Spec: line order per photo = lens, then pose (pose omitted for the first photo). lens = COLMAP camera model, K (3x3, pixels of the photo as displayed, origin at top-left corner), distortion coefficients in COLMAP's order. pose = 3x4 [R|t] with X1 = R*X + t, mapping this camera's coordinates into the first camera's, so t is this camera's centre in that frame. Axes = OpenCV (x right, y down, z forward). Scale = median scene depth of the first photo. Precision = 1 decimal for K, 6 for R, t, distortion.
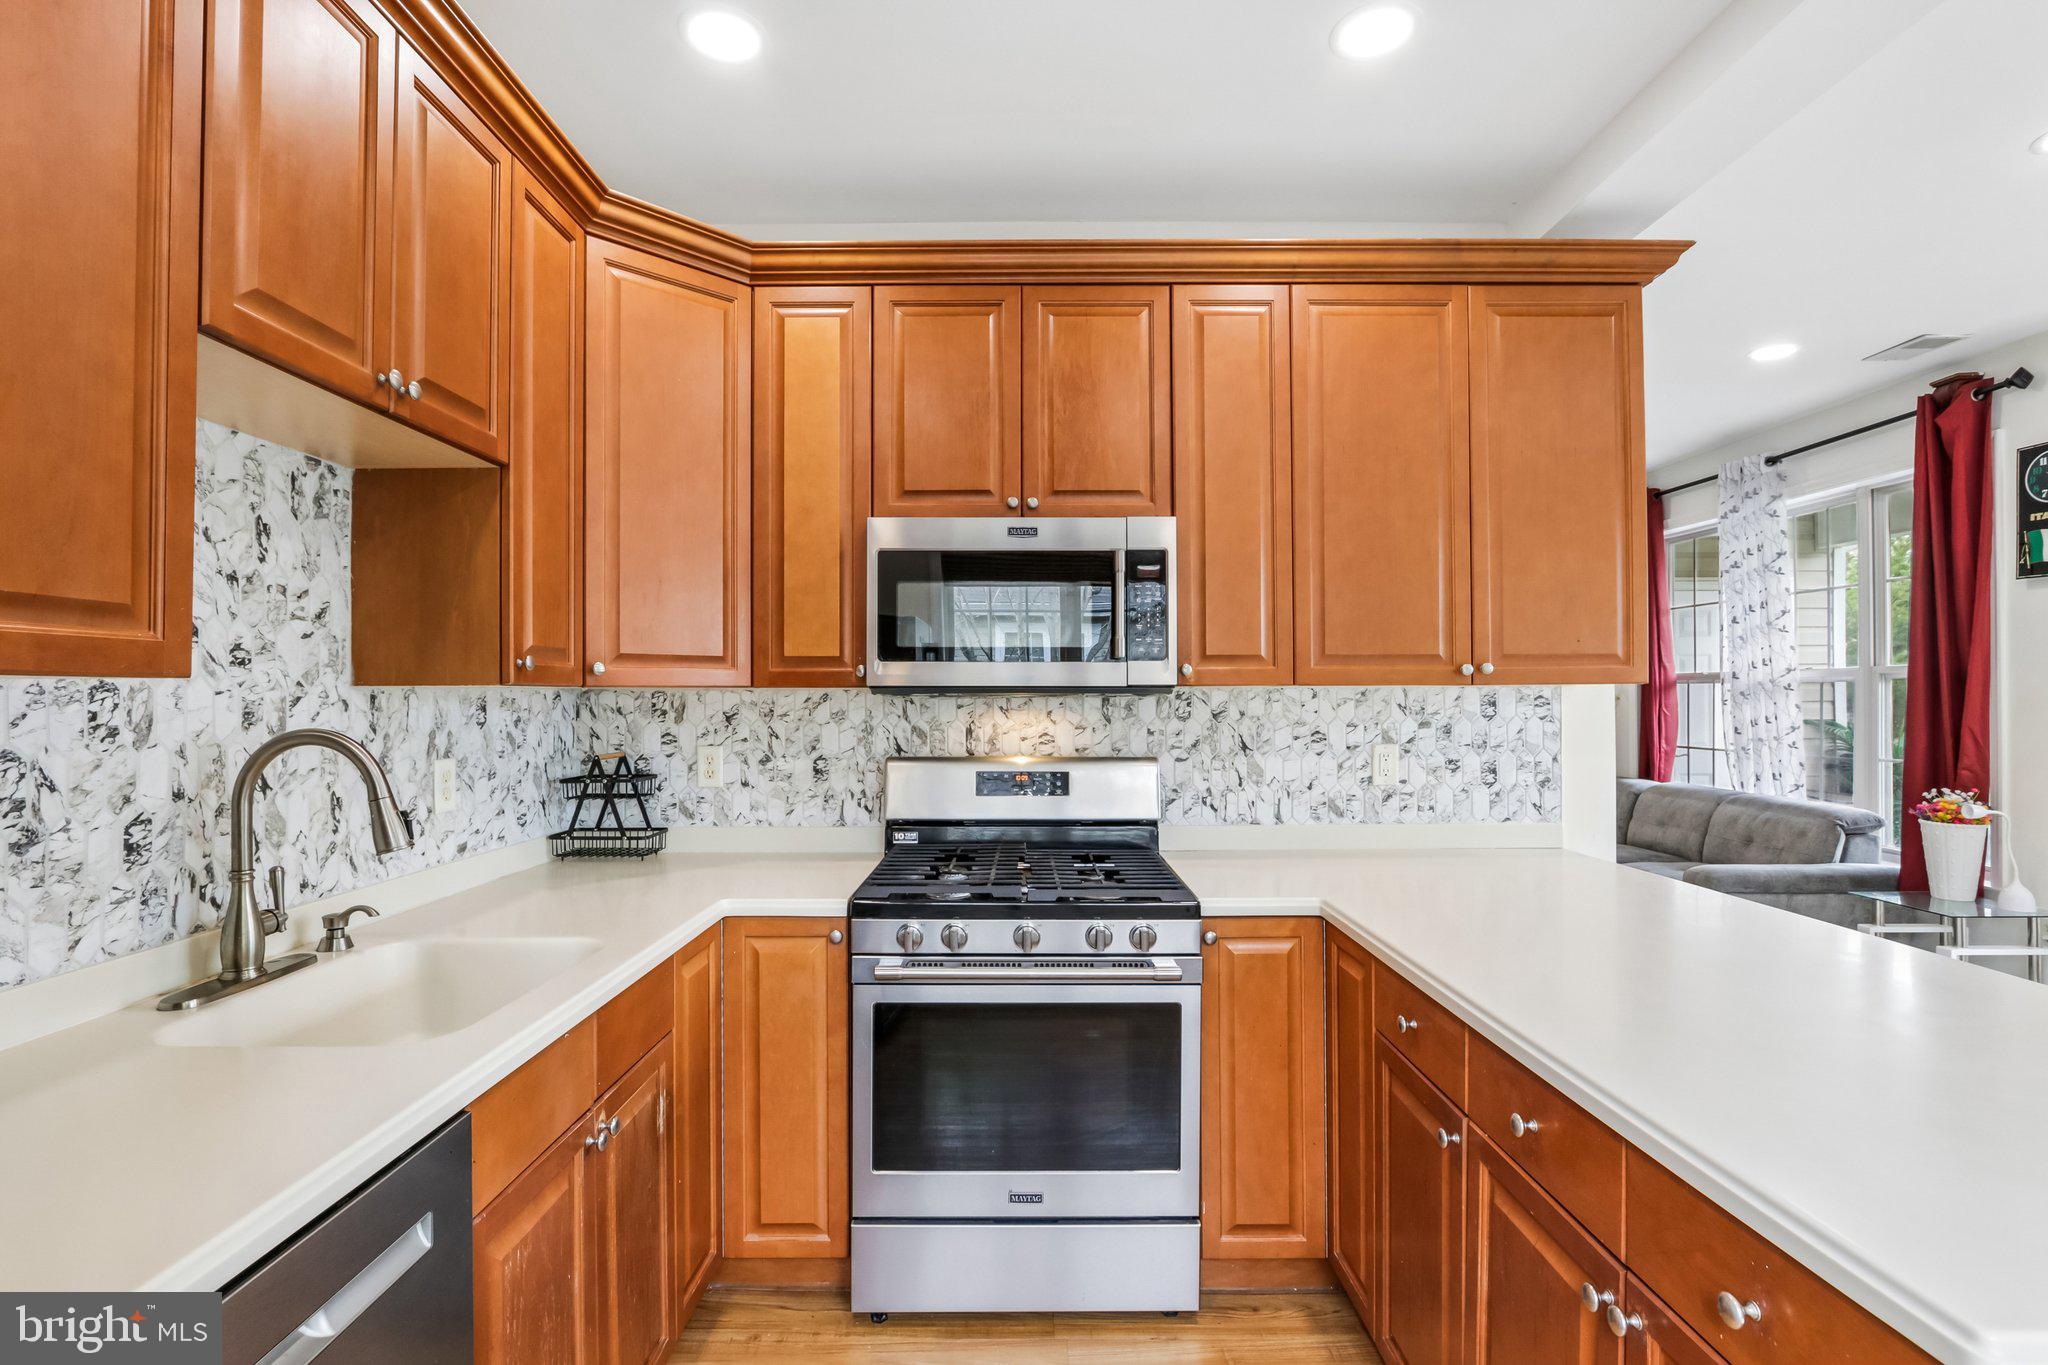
lens RADIAL K [[939.7, 0, 1011.9], [0, 939.7, 685.9], [0, 0, 1]] dist [-0.024226, 0.004666]
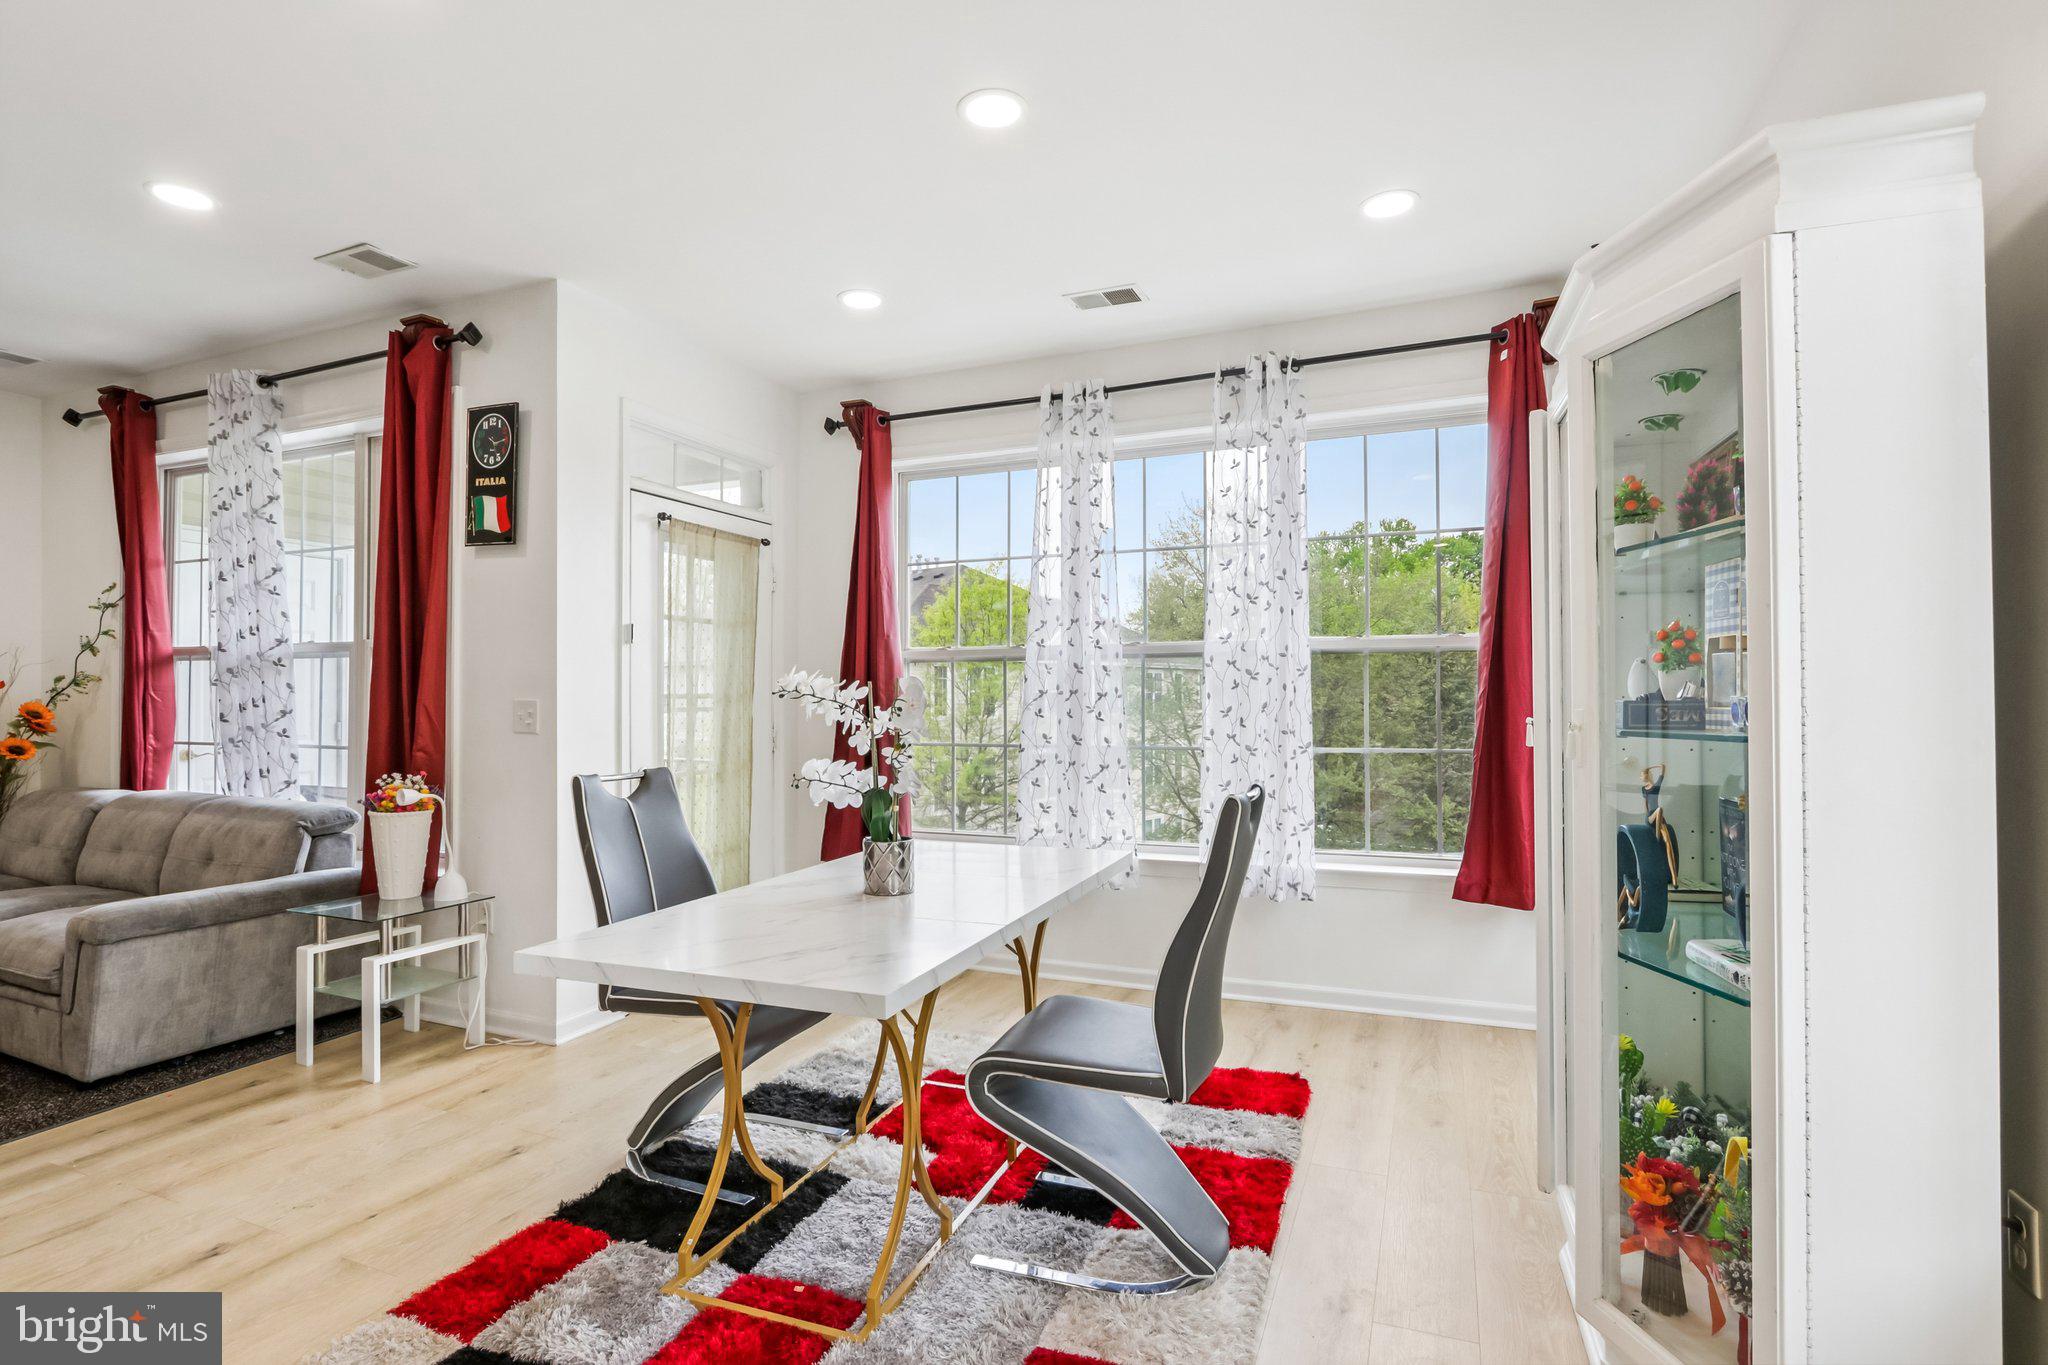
lens RADIAL K [[1000.1, 0, 1018.6], [0, 1000.1, 681.7], [0, 0, 1]] dist [-0.025700, 0.004441]
pose [[0.378064, 0.012869, 0.925690, 0.481236], [-0.007660, 0.999913, -0.010773, 0.039150], [-0.925748, -0.003018, 0.378130, 0.114608]]
